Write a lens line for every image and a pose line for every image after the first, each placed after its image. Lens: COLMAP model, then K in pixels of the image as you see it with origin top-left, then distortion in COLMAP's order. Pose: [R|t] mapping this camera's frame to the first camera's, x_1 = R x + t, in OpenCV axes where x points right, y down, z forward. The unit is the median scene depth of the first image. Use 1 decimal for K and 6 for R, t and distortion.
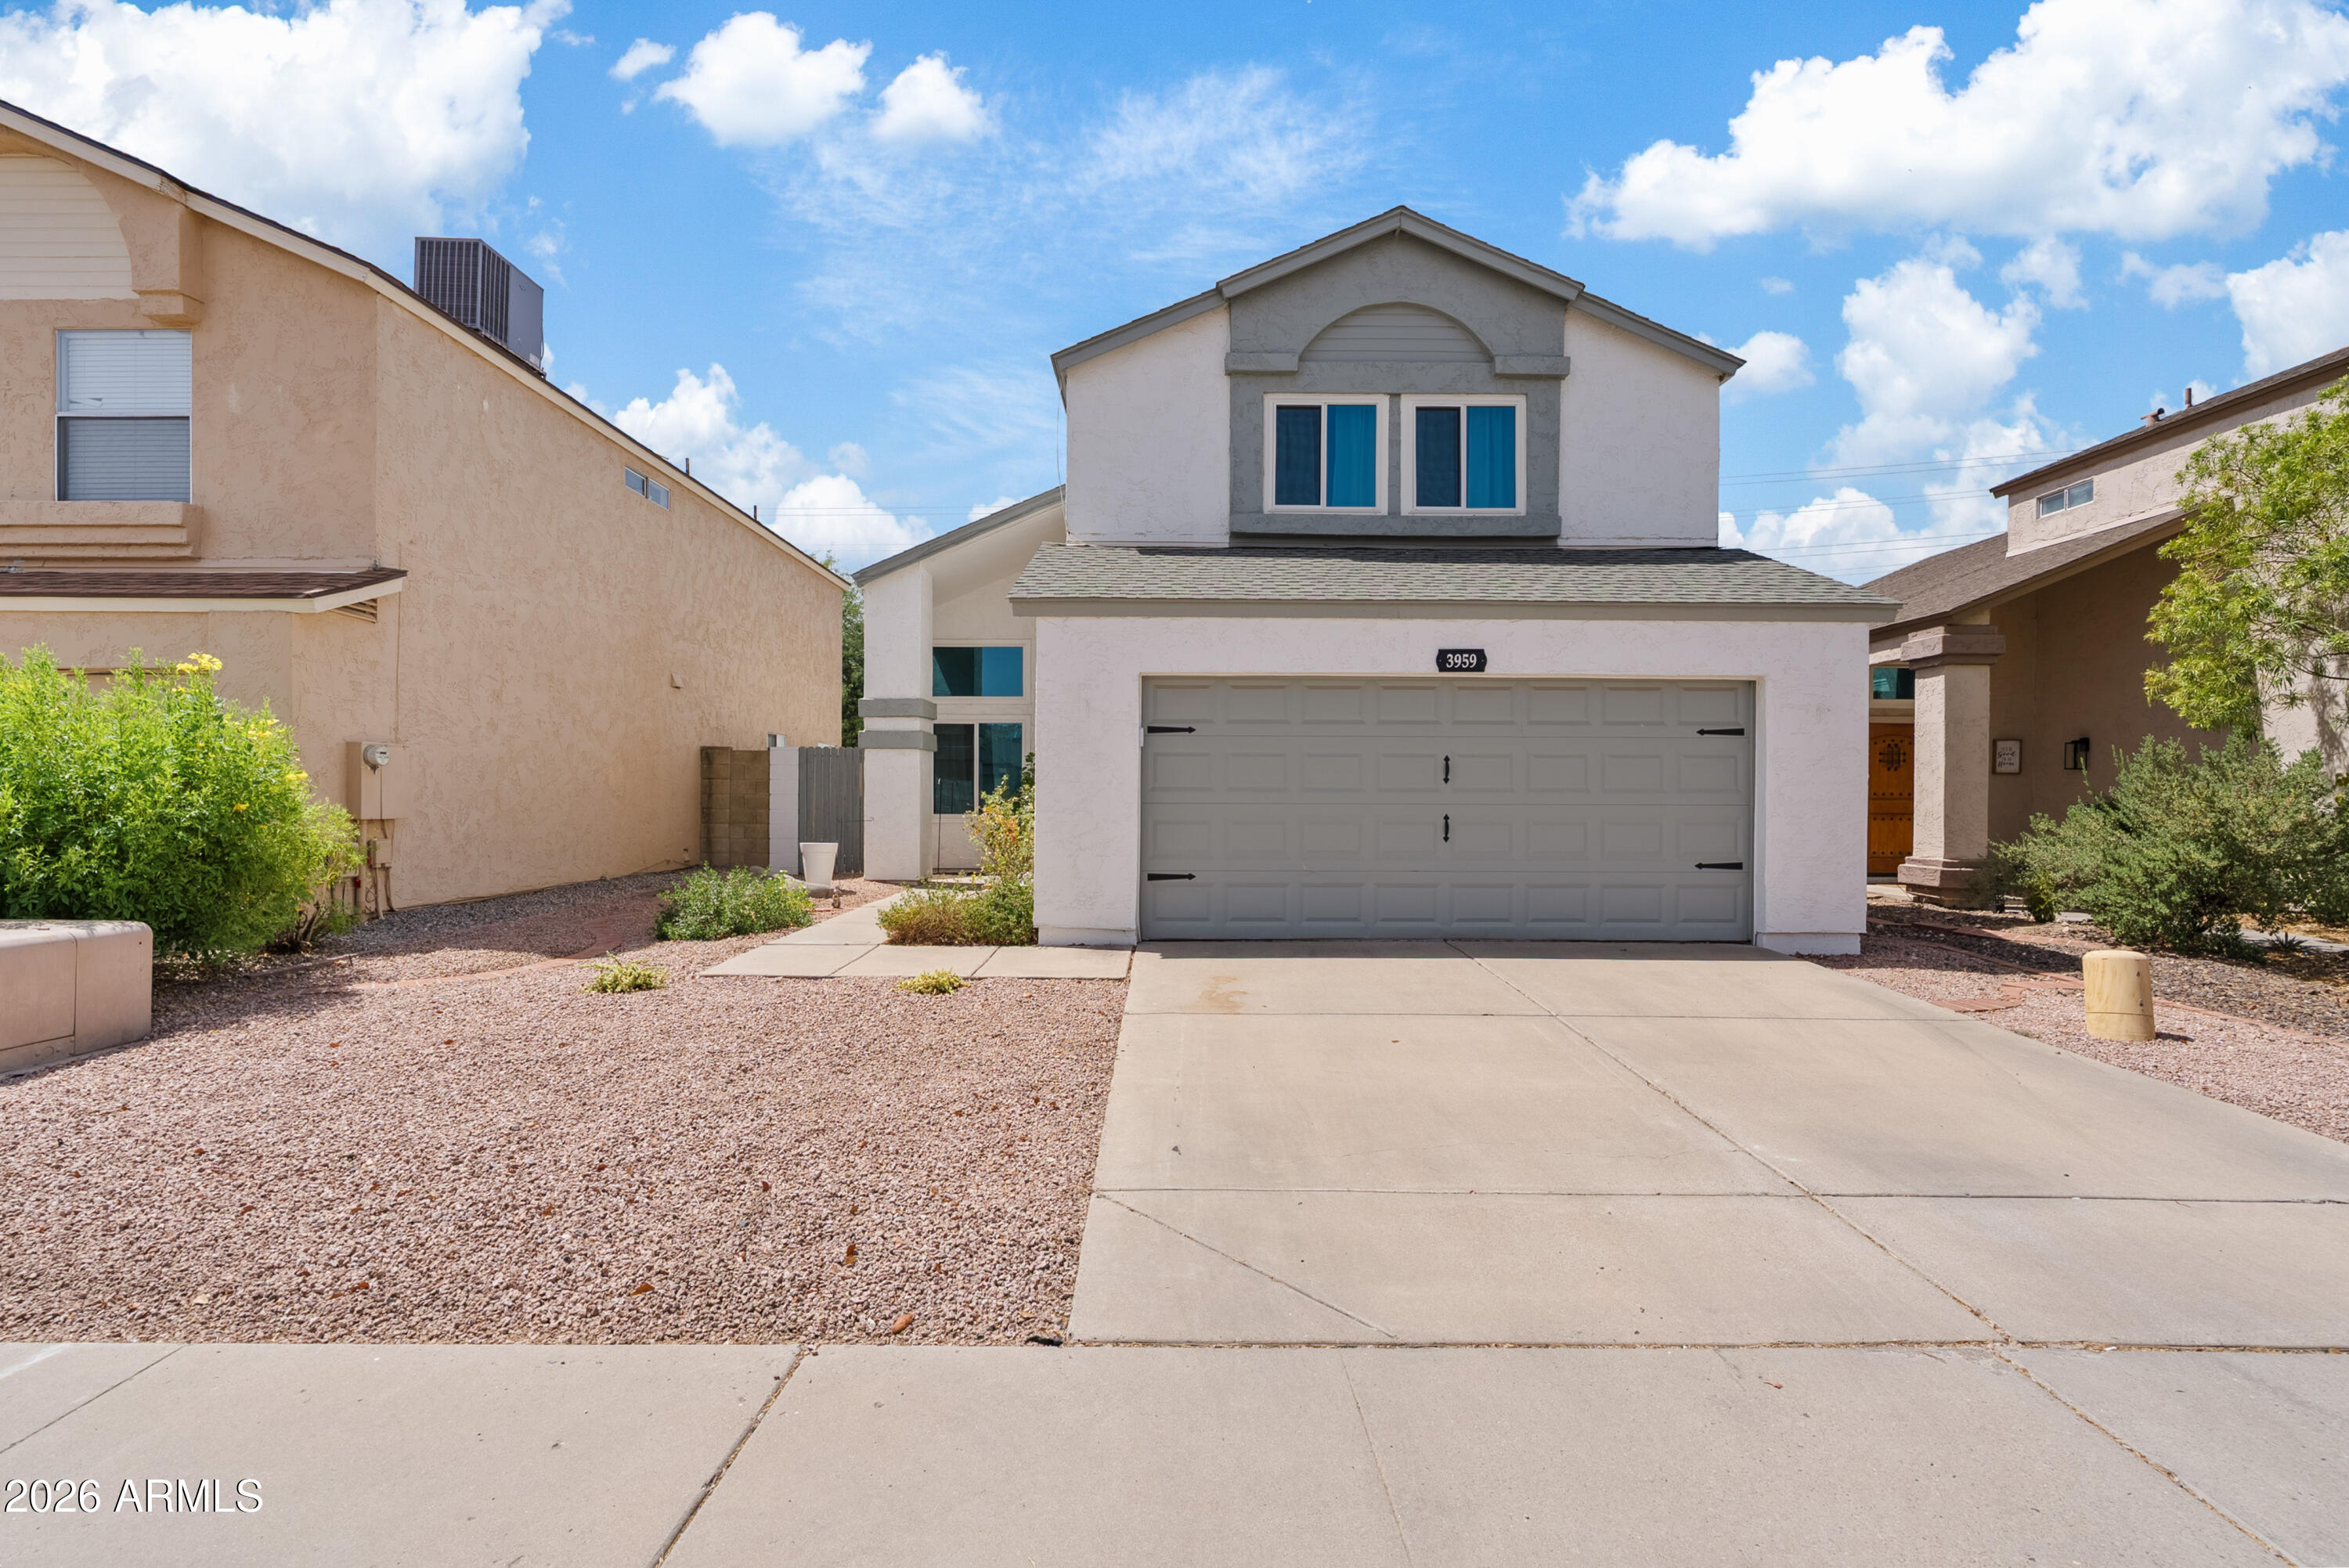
lens RADIAL K [[1064.7, 0, 1176.8], [0, 1064.7, 798.4], [0, 0, 1]] dist [-0.005294, 0.000532]
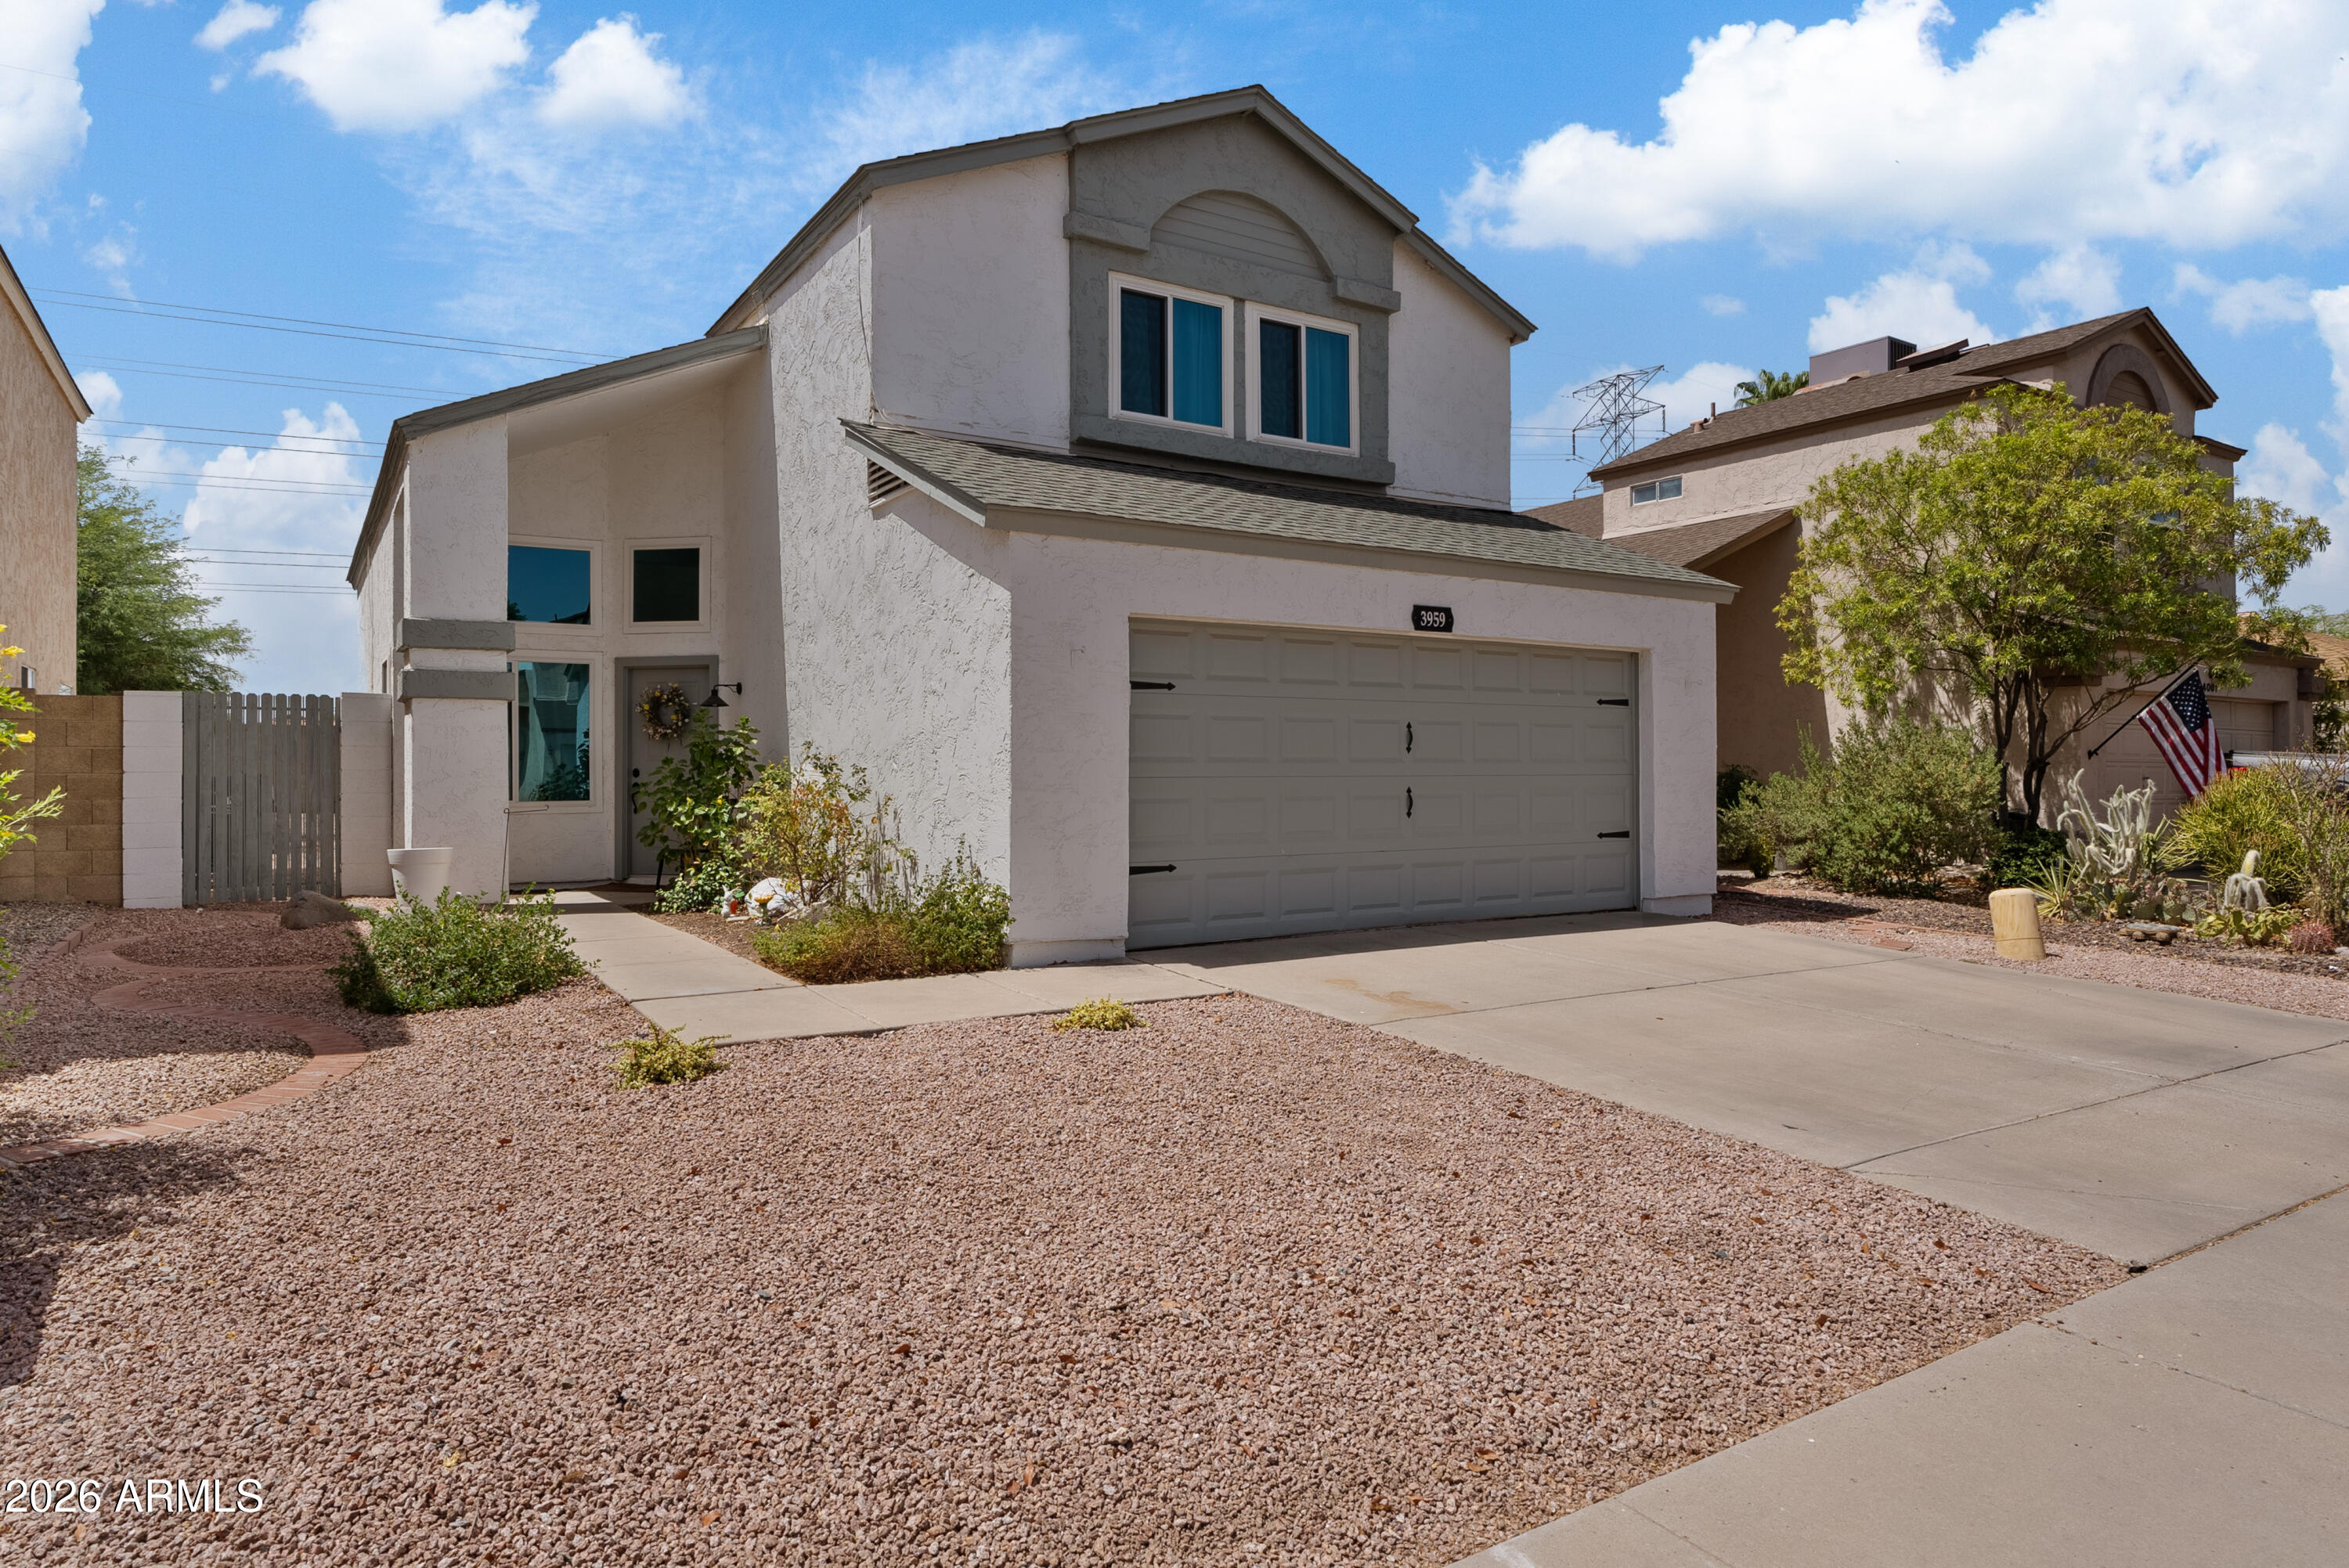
lens RADIAL K [[1380.8, 0, 1168.3], [0, 1380.8, 772.0], [0, 0, 1]] dist [-0.021117, -0.000941]
pose [[0.851256, -0.006739, 0.524708, -0.430776], [0.007279, 0.999973, 0.001034, -0.000441], [-0.524700, 0.002939, 0.851282, 0.087154]]
